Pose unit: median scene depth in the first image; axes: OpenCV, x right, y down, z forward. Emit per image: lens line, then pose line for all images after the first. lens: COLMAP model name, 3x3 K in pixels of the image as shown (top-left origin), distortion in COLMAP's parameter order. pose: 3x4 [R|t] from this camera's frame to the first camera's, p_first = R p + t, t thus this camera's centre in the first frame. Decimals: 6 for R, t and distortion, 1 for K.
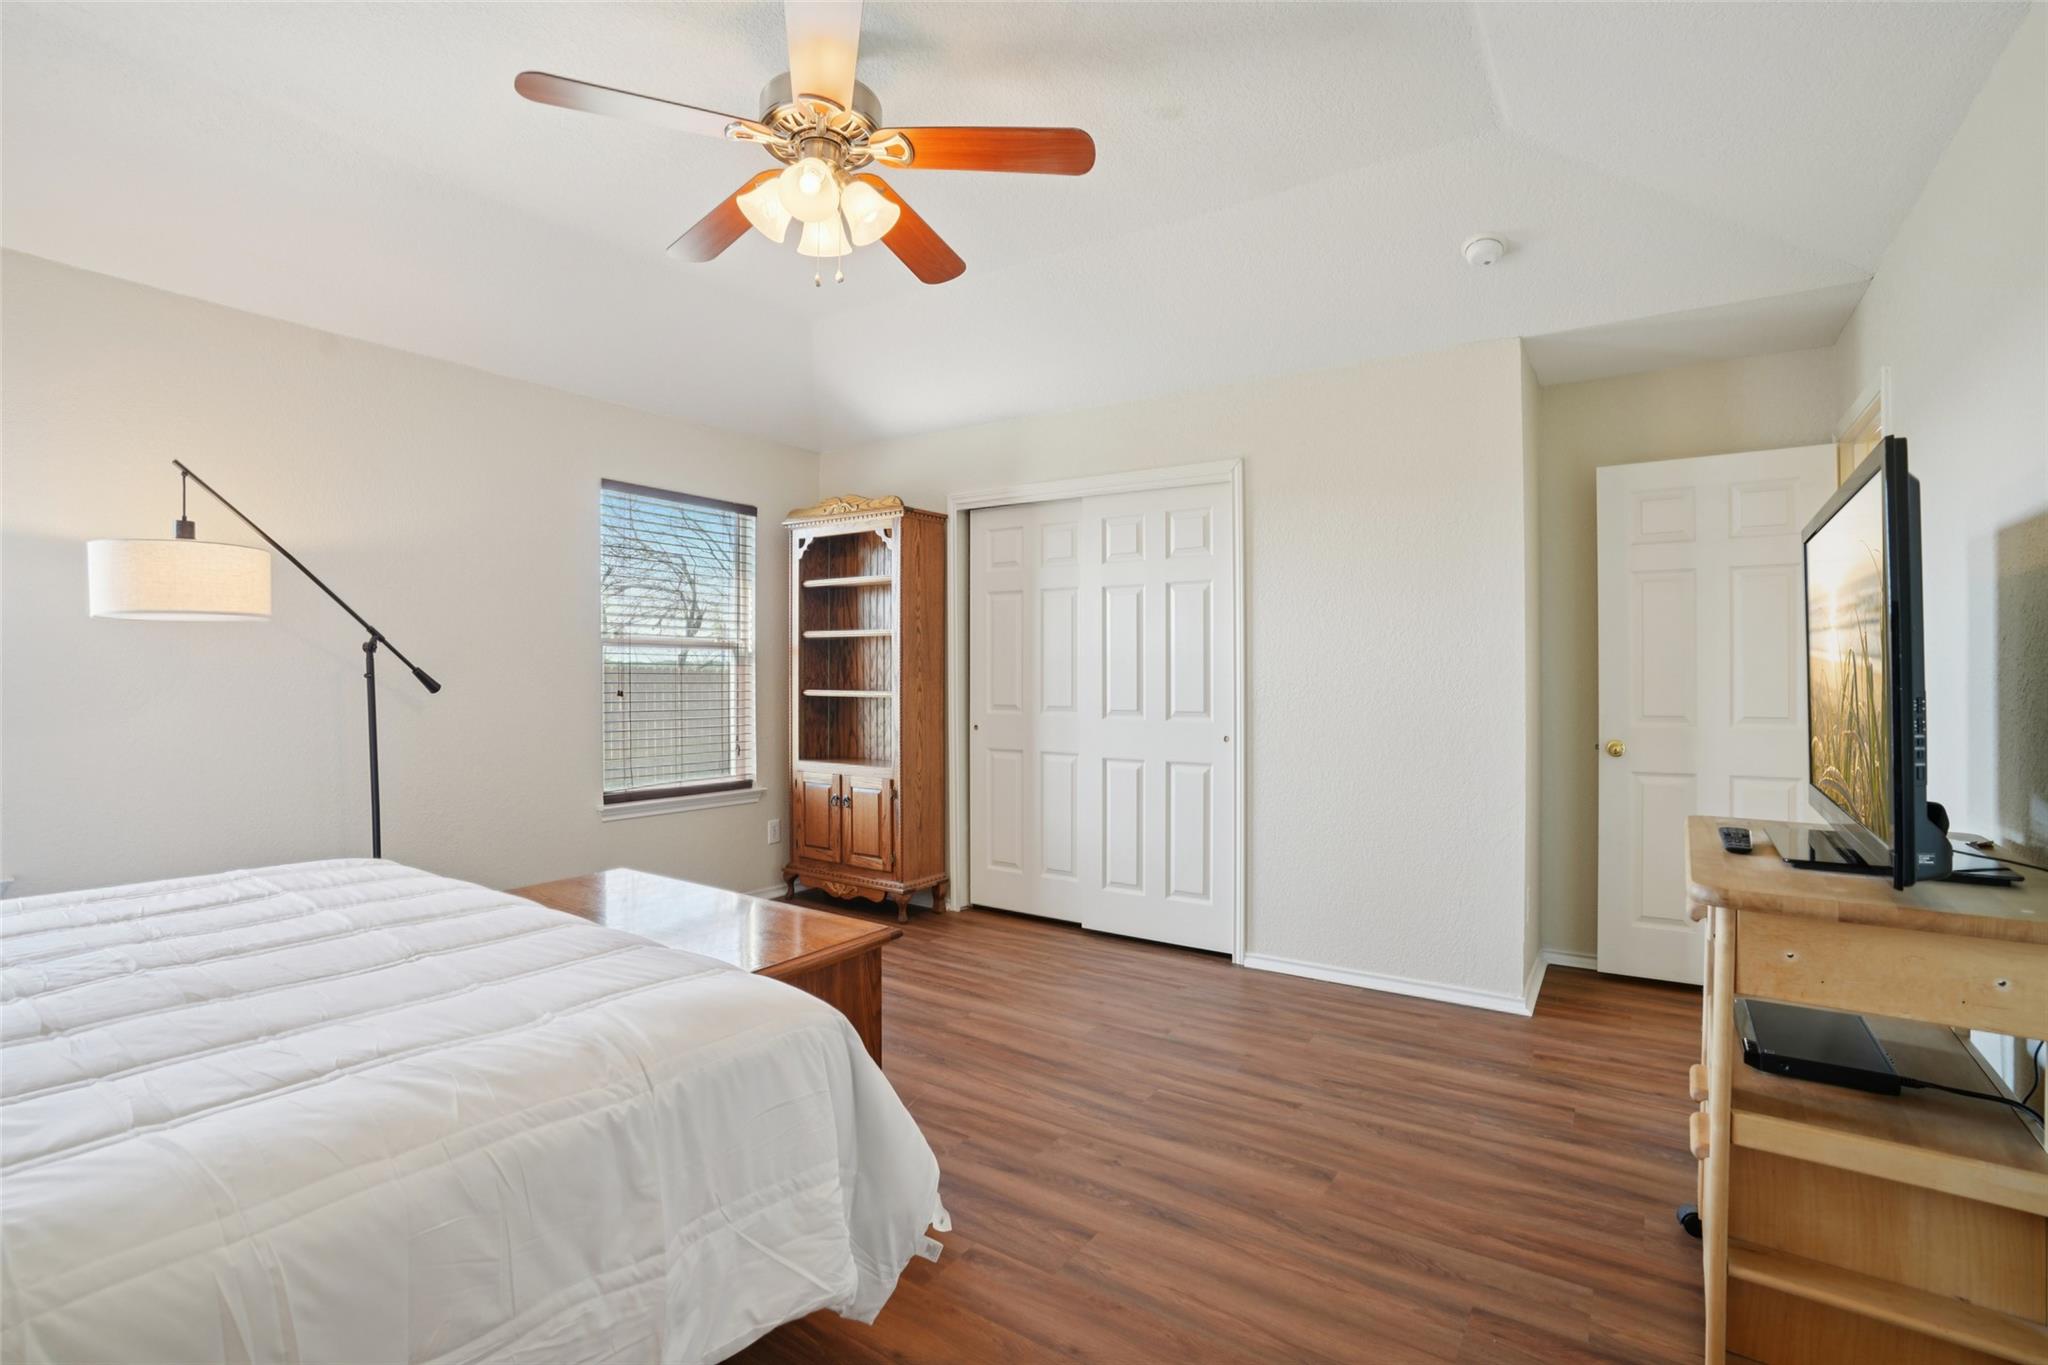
lens RADIAL K [[938.4, 0, 1024.4], [0, 938.4, 674.7], [0, 0, 1]] dist [-0.069817, 0.023241]
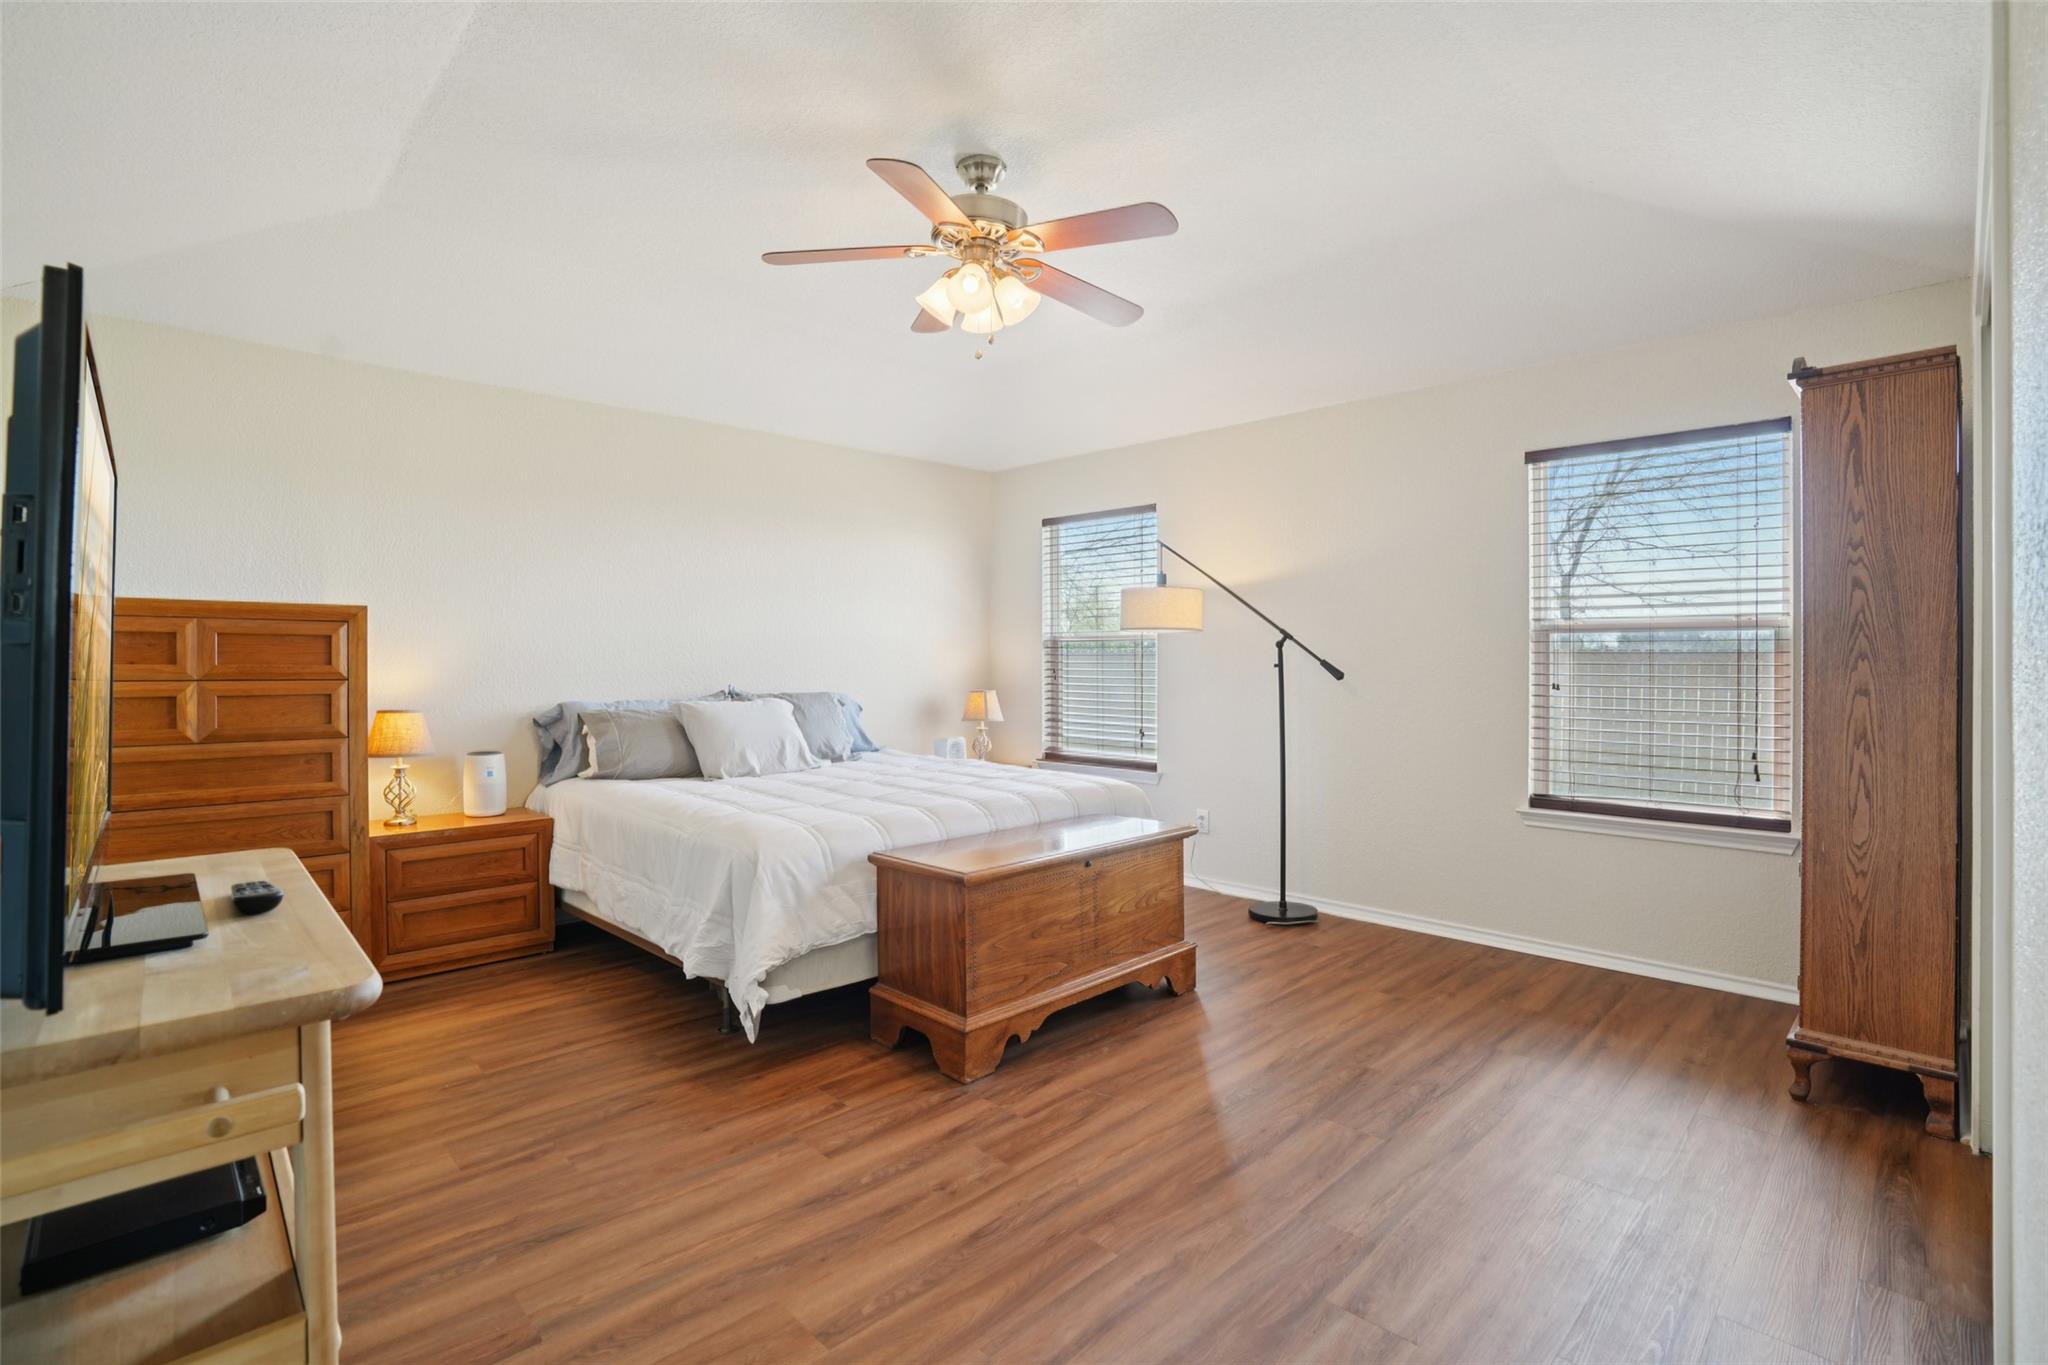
lens RADIAL K [[938.4, 0, 1024.4], [0, 938.4, 674.7], [0, 0, 1]] dist [-0.069817, 0.023241]
pose [[-0.182555, 0.009458, -0.983150, 0.646670], [-0.000639, 0.999952, 0.009738, 0.000818], [0.983196, 0.002406, -0.182540, 0.816048]]
